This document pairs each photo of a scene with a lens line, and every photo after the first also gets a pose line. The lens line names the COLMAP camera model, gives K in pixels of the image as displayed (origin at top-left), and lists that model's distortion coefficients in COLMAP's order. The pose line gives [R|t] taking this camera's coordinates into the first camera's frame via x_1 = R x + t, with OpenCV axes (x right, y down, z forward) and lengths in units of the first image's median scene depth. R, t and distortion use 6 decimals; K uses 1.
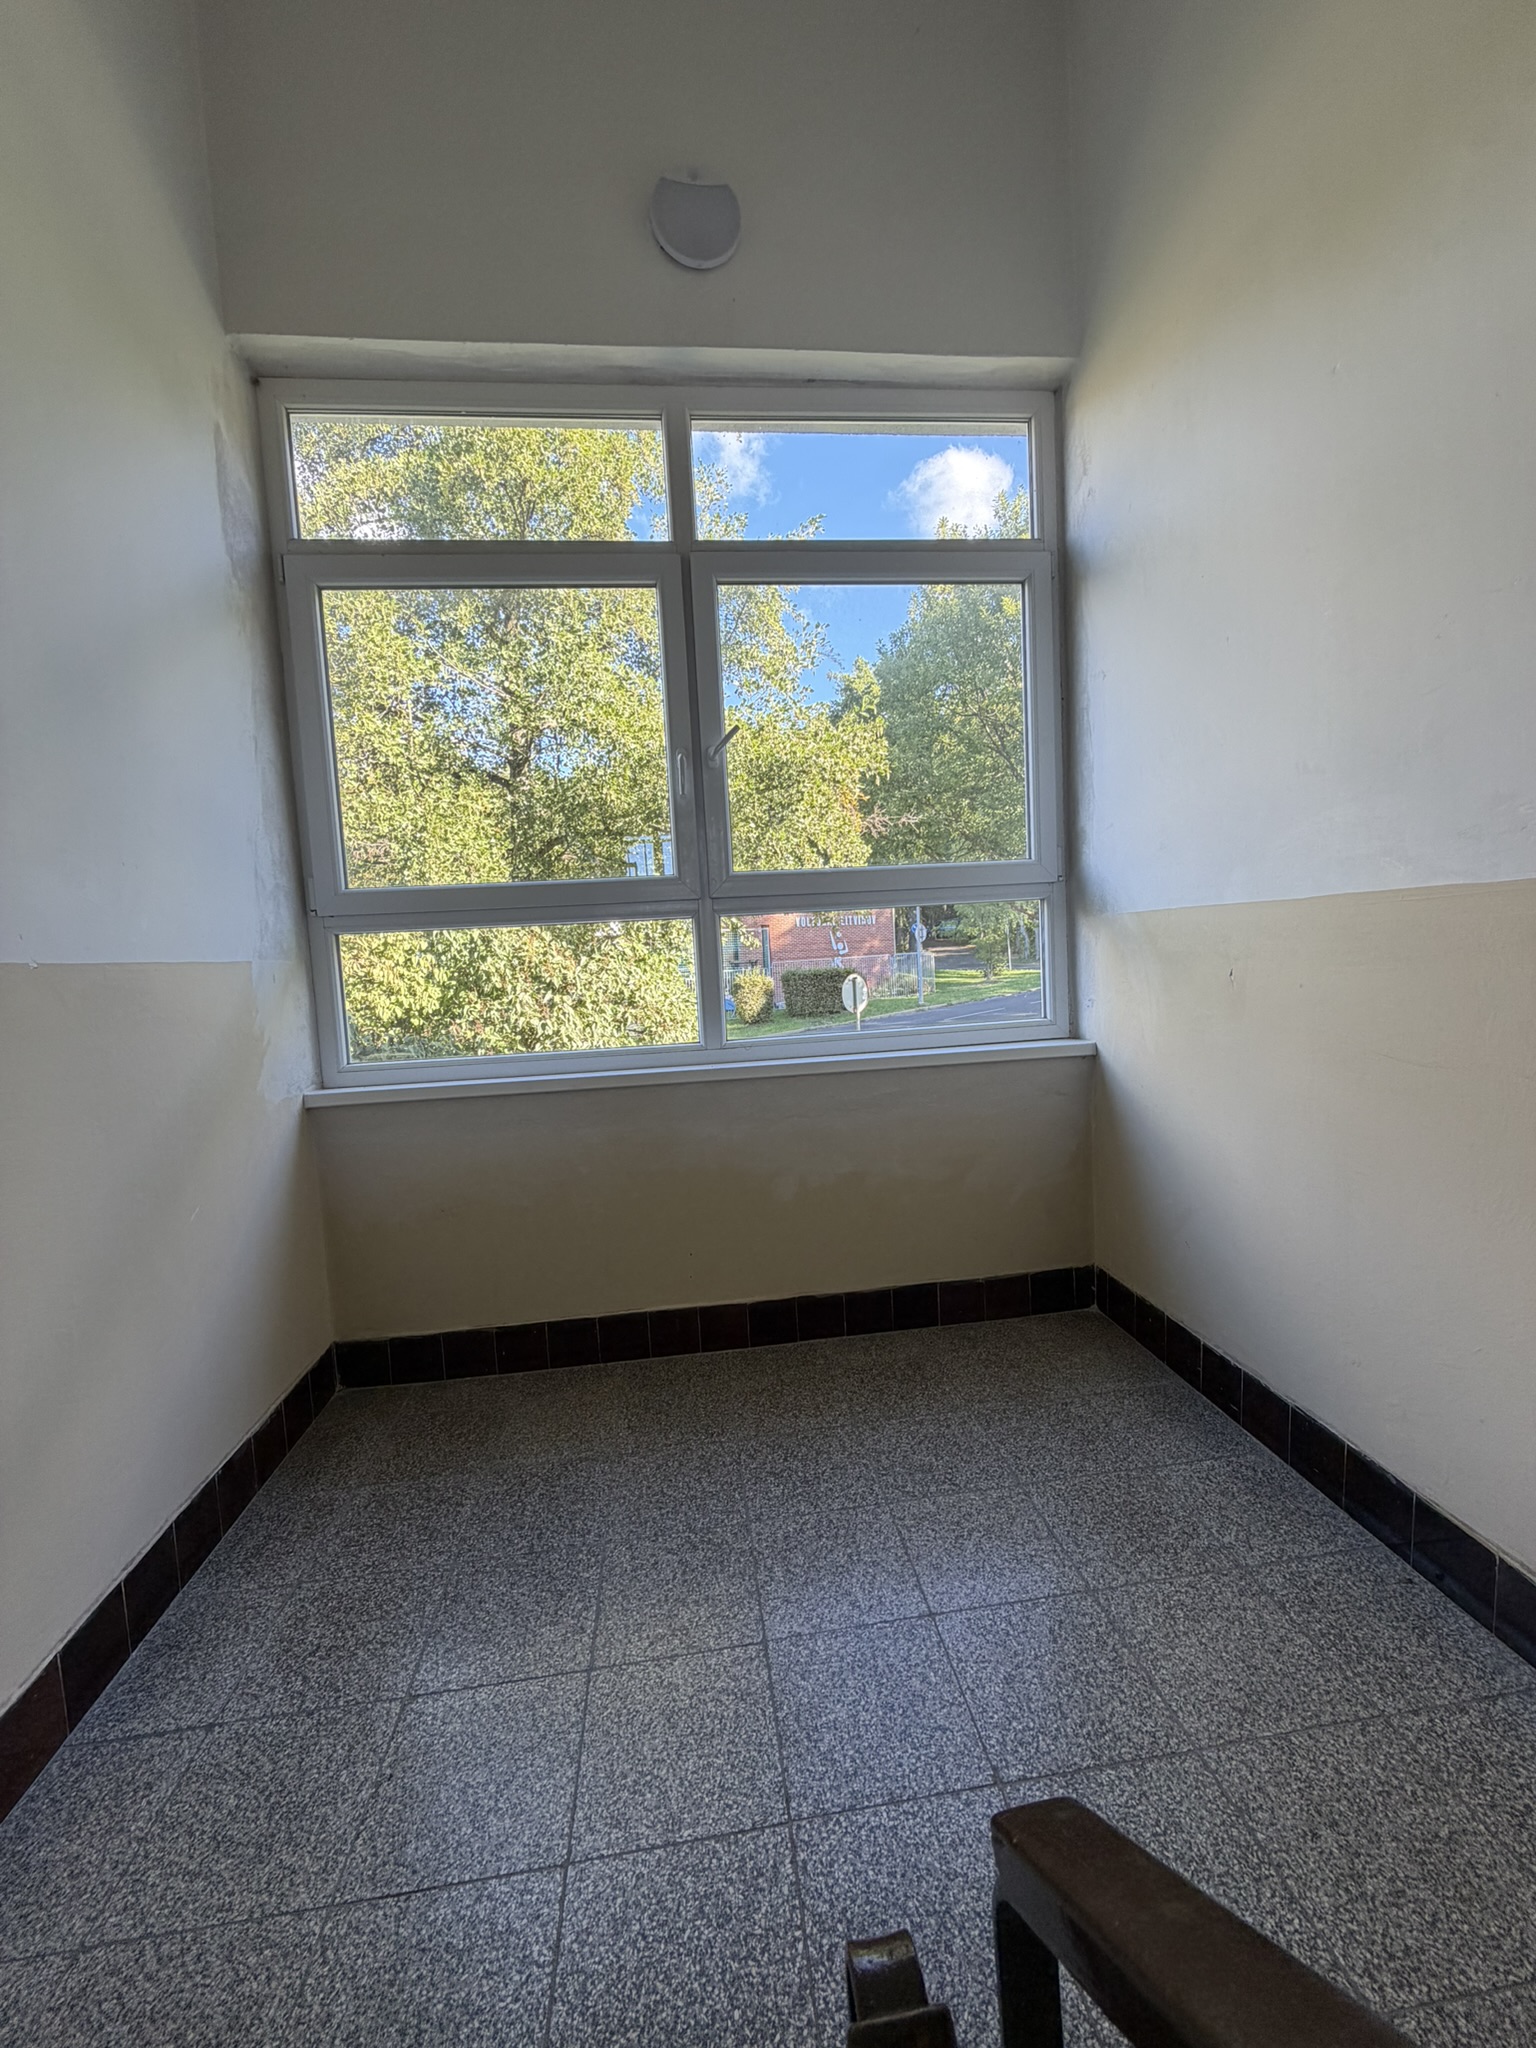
lens RADIAL K [[822.8, 0, 768.0], [0, 822.8, 1024.0], [0, 0, 1]] dist [0.001091, 0.000102]
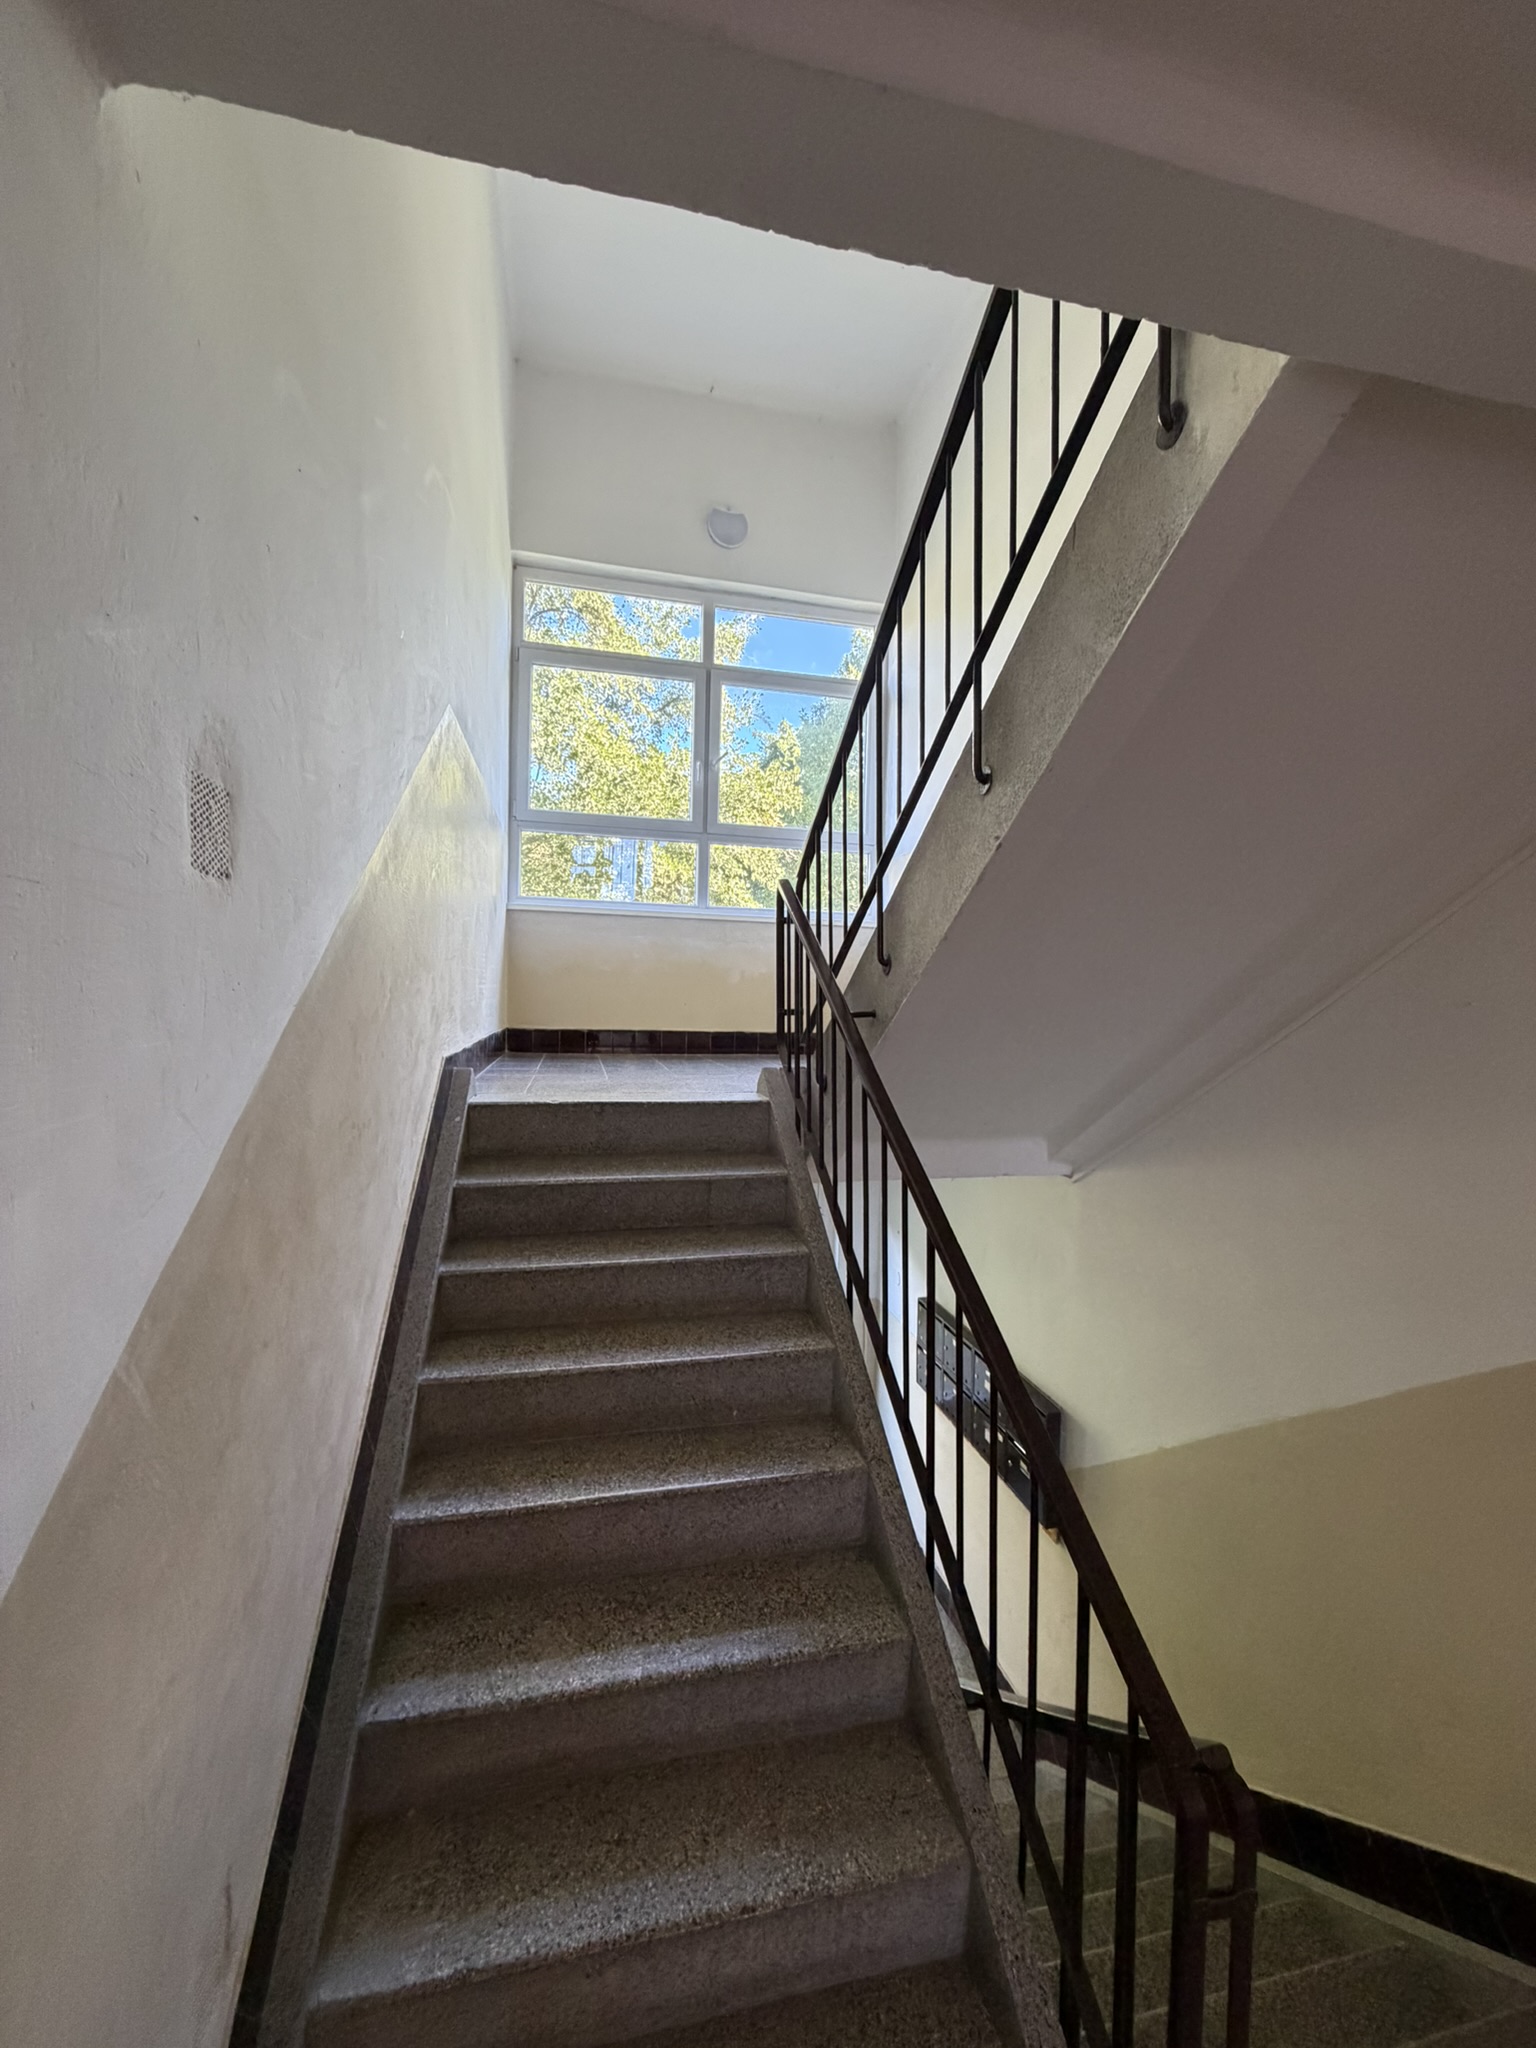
lens RADIAL K [[822.8, 0, 768.0], [0, 822.8, 1024.0], [0, 0, 1]] dist [0.001091, 0.000102]
pose [[0.990573, 0.073340, 0.115695, -0.119135], [-0.066430, 0.995832, -0.062498, 0.428905], [-0.119796, 0.054223, 0.991317, -0.993846]]
